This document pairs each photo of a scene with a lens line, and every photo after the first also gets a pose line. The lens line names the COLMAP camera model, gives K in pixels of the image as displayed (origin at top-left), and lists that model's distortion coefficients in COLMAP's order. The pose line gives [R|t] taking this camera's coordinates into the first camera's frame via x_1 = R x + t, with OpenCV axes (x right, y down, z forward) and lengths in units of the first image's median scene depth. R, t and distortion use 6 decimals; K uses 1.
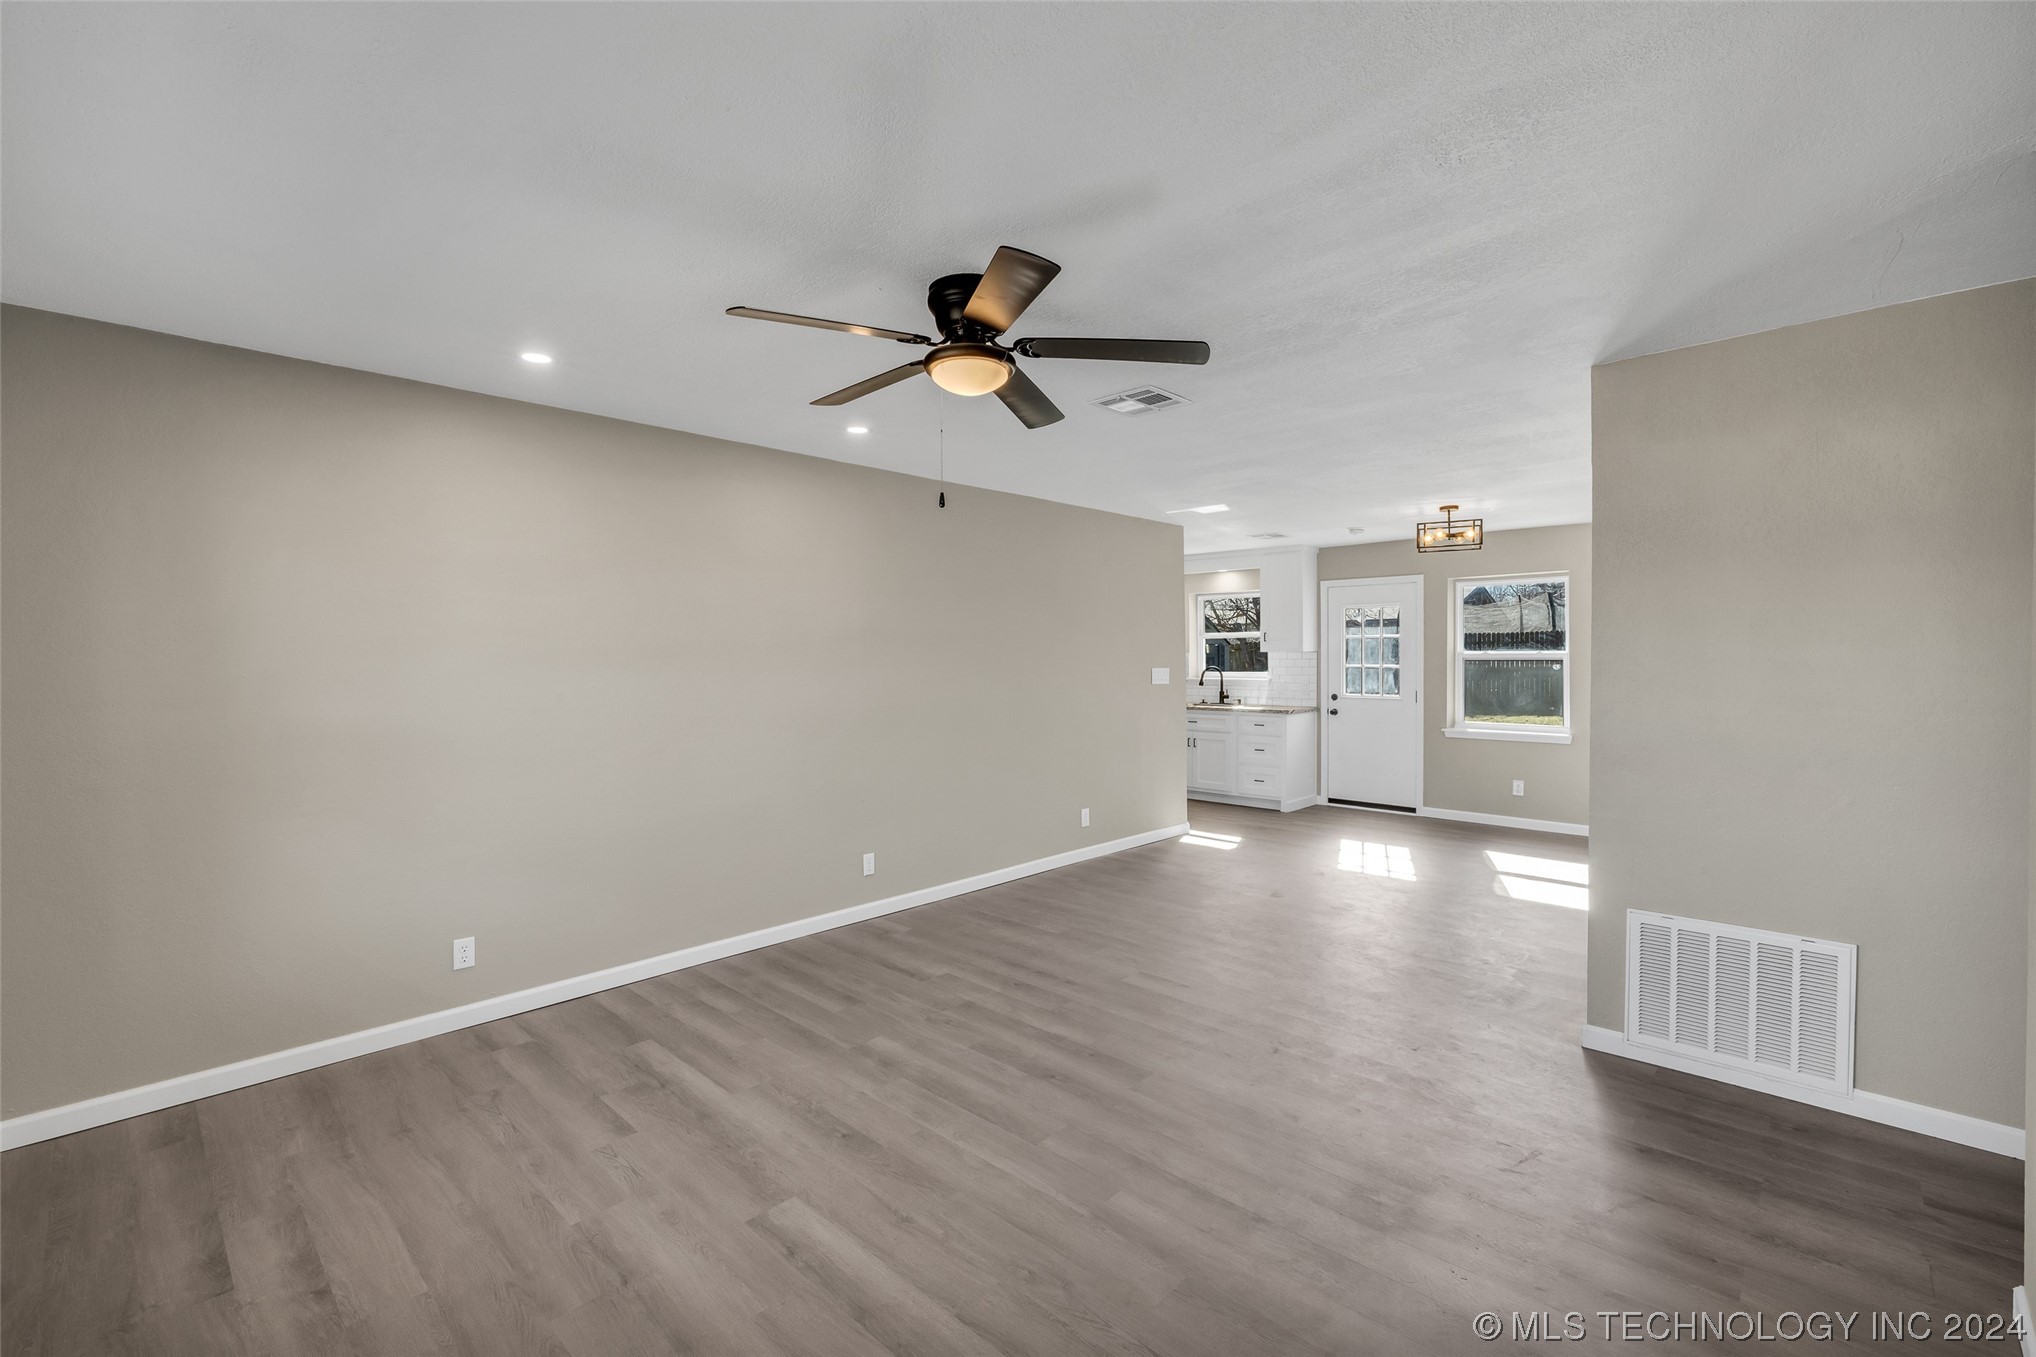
lens RADIAL K [[871.1, 0, 1006.2], [0, 871.1, 666.2], [0, 0, 1]] dist [-0.004719, 0.001892]
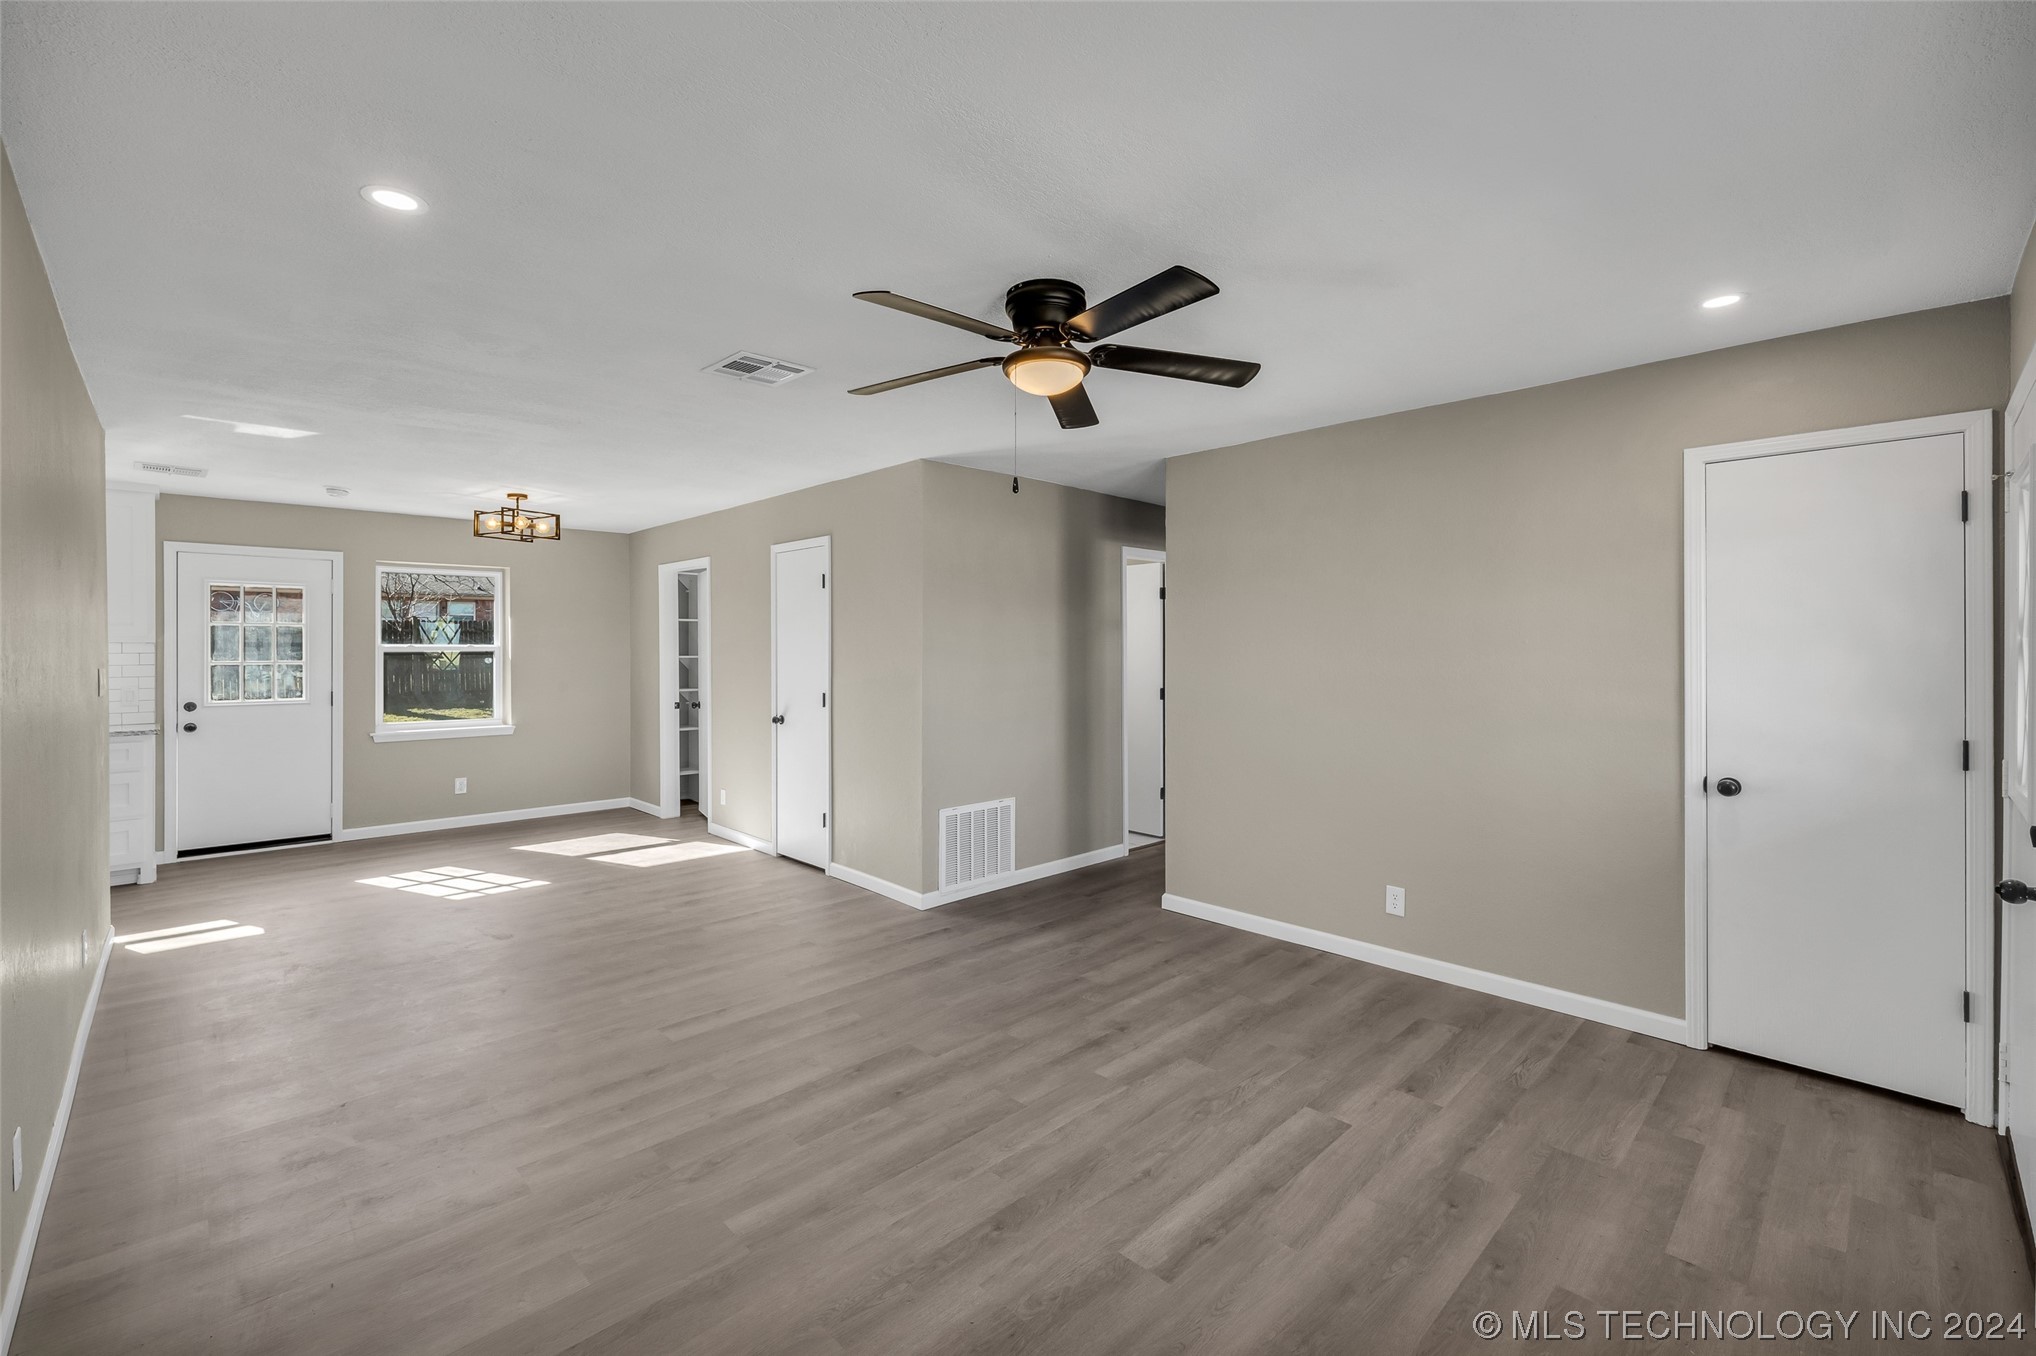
lens RADIAL K [[871.1, 0, 1029.3], [0, 871.1, 657.7], [0, 0, 1]] dist [-0.004719, 0.001892]
pose [[0.023779, -0.008725, 0.999679, -0.339590], [0.011543, 0.999898, 0.008452, -0.003104], [-0.999651, 0.011339, 0.023877, 0.318402]]
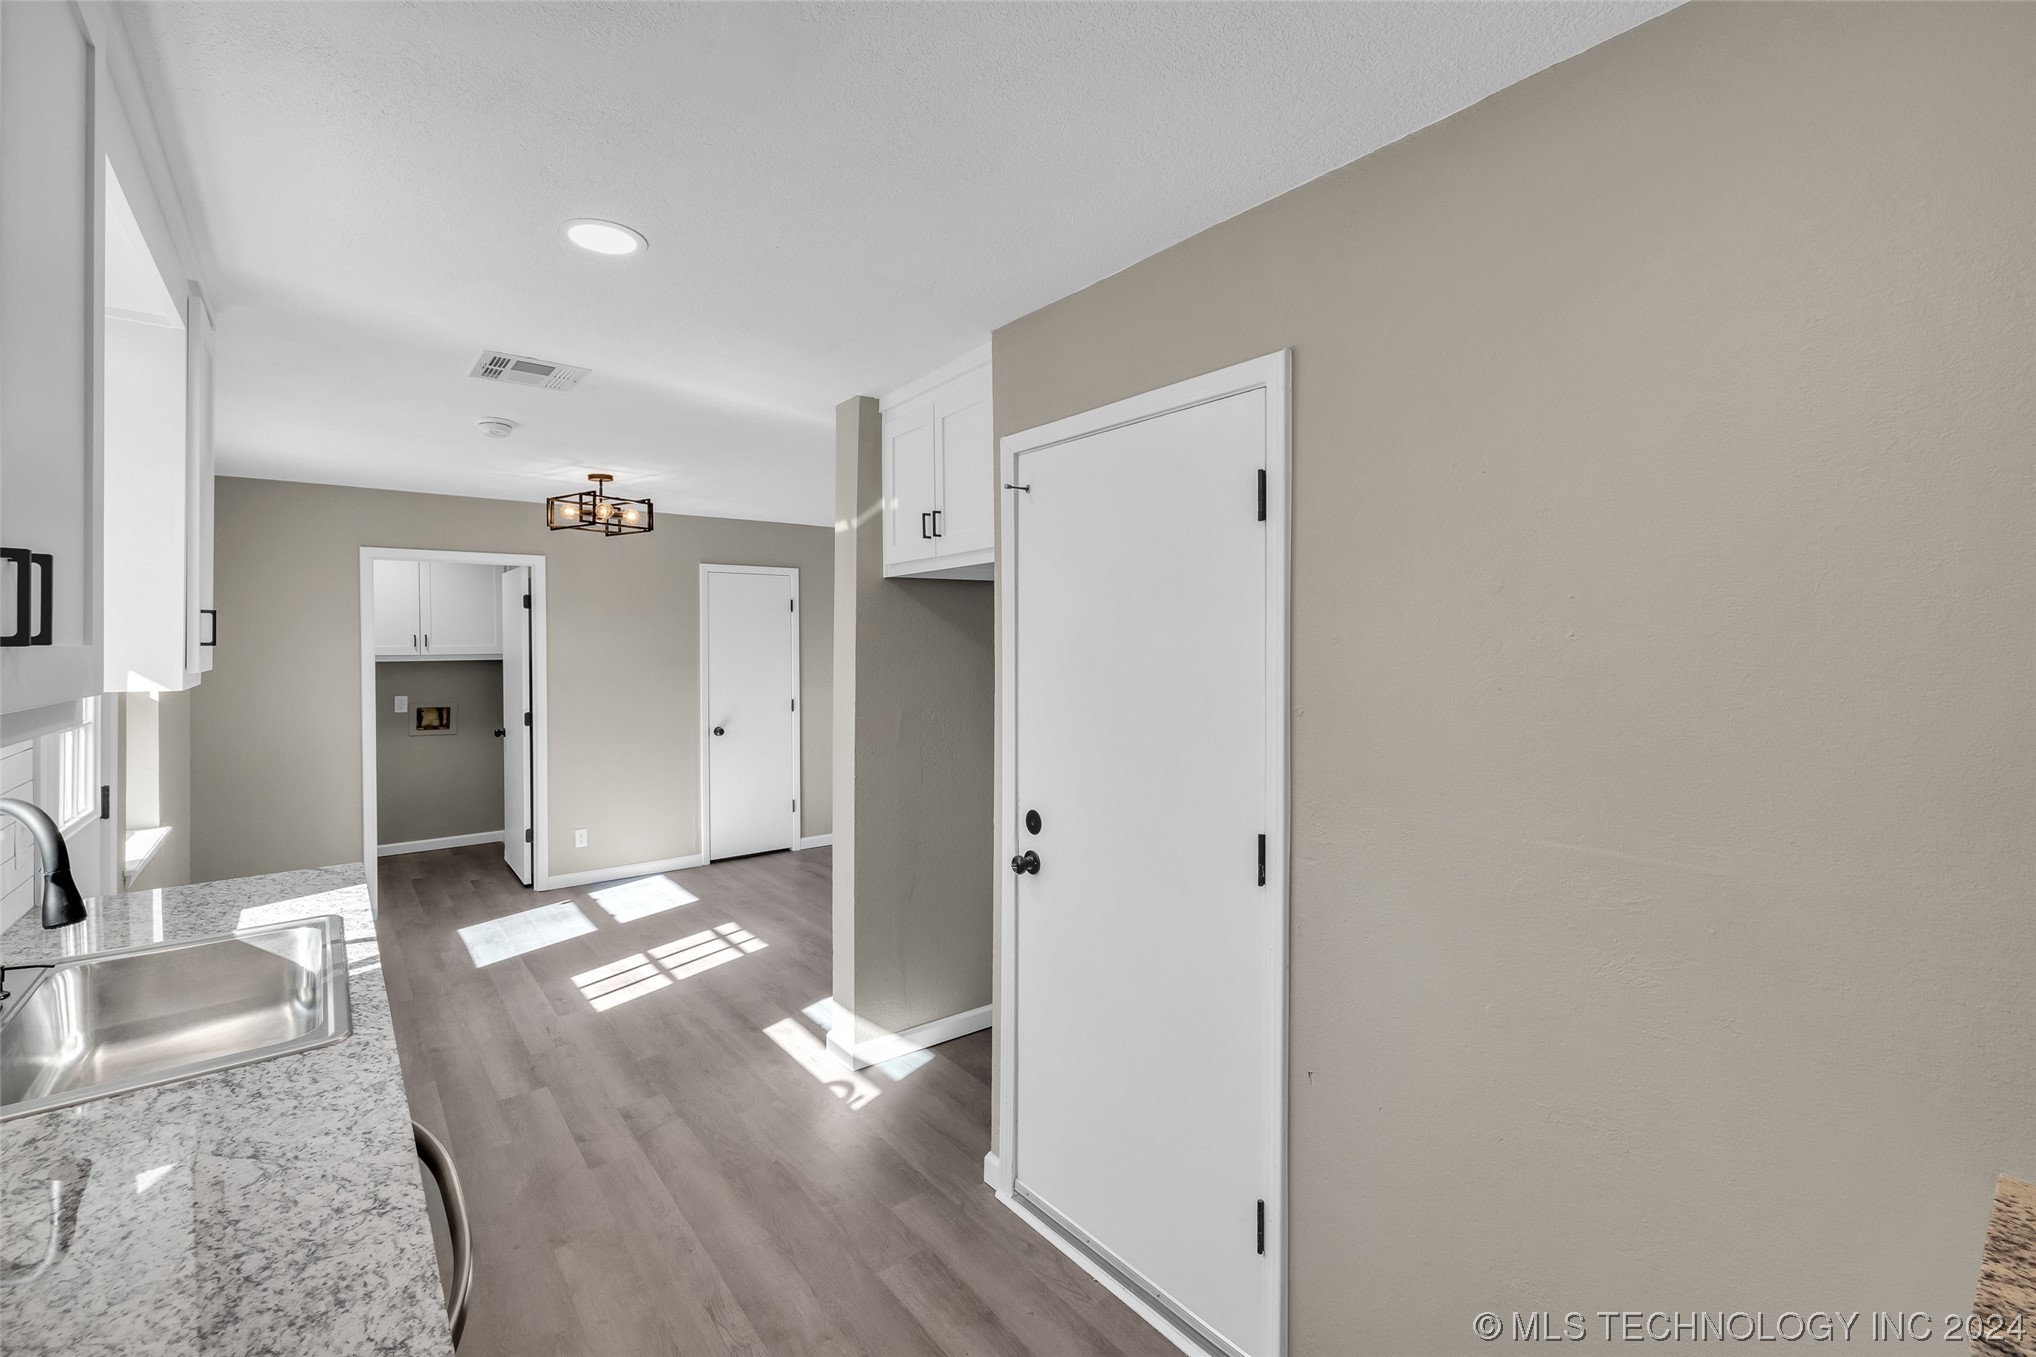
lens RADIAL K [[871.1, 0, 1027.5], [0, 871.1, 649.5], [0, 0, 1]] dist [-0.004719, 0.001892]
pose [[-0.992699, 0.006855, 0.120420, 0.041138], [0.009014, 0.999808, 0.017393, -0.031985], [-0.120277, 0.018351, -0.992571, 1.320164]]
